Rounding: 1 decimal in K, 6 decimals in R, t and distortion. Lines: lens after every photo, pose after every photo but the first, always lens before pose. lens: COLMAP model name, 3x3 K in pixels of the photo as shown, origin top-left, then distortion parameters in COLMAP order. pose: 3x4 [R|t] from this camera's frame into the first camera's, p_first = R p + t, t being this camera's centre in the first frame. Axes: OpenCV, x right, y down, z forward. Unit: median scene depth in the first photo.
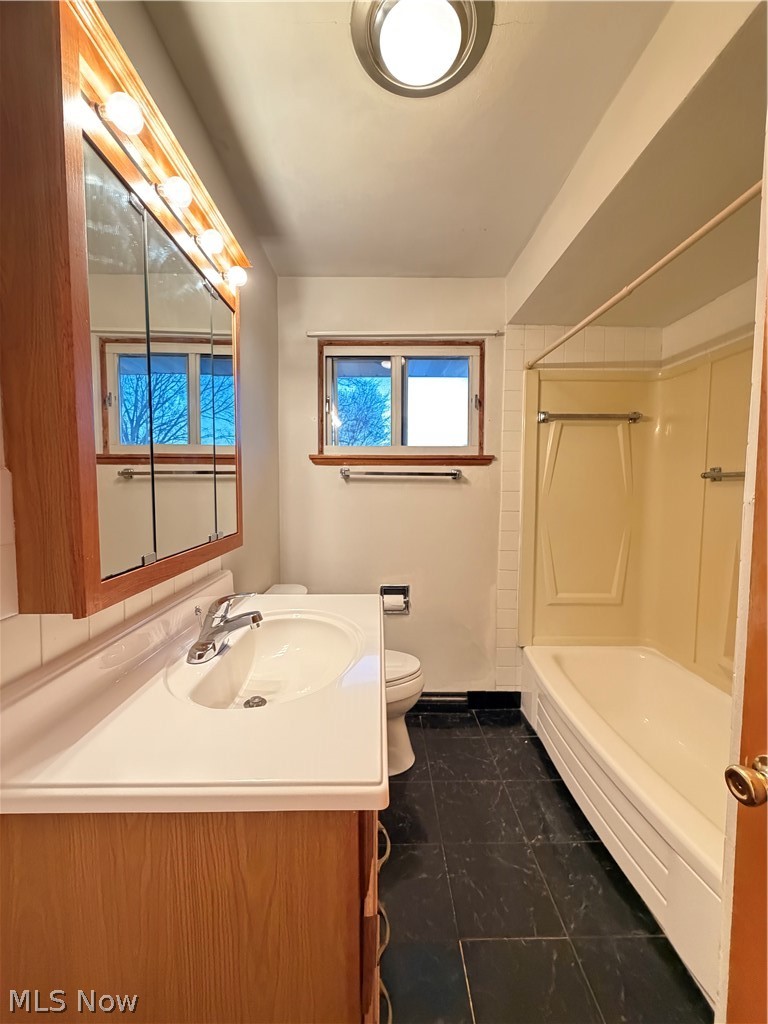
lens RADIAL K [[408.0, 0, 382.6], [0, 408.0, 509.6], [0, 0, 1]] dist [-0.000281, 0.000044]
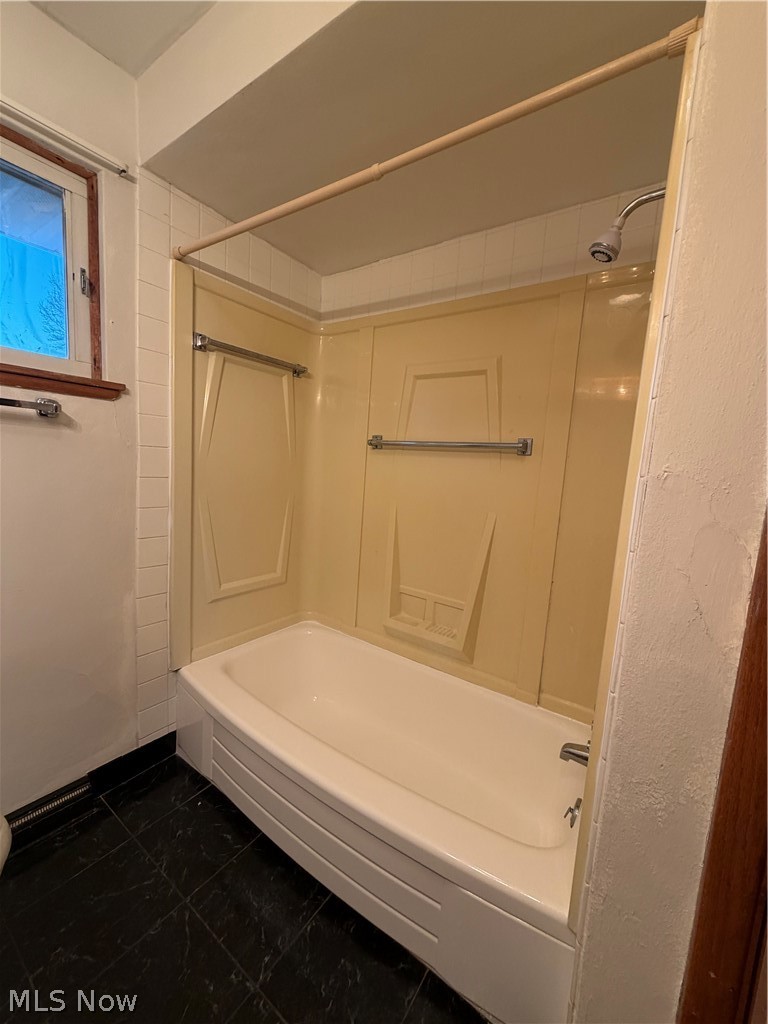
lens RADIAL K [[408.0, 0, 382.6], [0, 408.0, 509.6], [0, 0, 1]] dist [-0.000281, 0.000044]
pose [[0.583774, -0.061800, 0.809561, -0.005020], [-0.012331, 0.996309, 0.084948, -0.004695], [-0.811823, -0.059572, 0.580857, 0.327384]]
